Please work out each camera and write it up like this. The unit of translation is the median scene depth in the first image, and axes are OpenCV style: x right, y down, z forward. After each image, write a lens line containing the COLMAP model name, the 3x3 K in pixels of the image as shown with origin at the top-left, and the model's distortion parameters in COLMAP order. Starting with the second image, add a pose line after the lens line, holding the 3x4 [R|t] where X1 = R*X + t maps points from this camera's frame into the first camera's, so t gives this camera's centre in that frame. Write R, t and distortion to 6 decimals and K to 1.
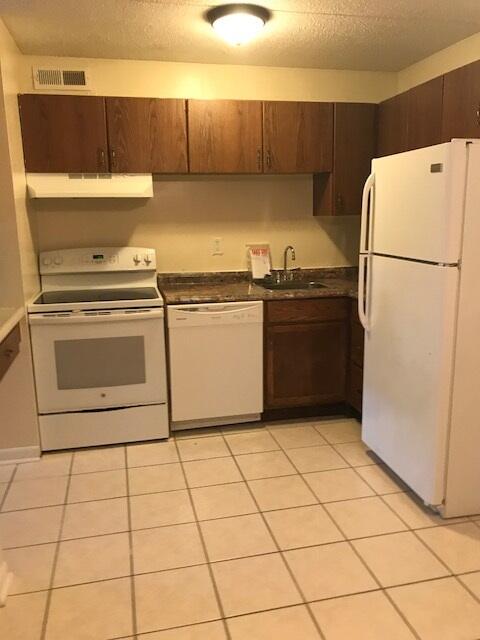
lens RADIAL K [[524.7, 0, 240.0], [0, 524.7, 320.0], [0, 0, 1]] dist [0.009708, -0.006266]
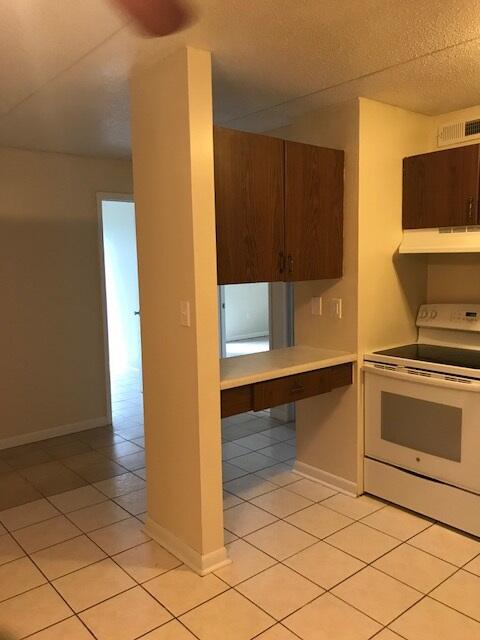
lens RADIAL K [[517.9, 0, 240.0], [0, 517.9, 330.0], [0, 0, 1]] dist [0.008981, 0.004801]
pose [[0.456693, 0.120045, -0.881488, 0.367693], [-0.166911, 0.984820, 0.047642, -0.073375], [0.873826, 0.125372, 0.469798, 0.236624]]
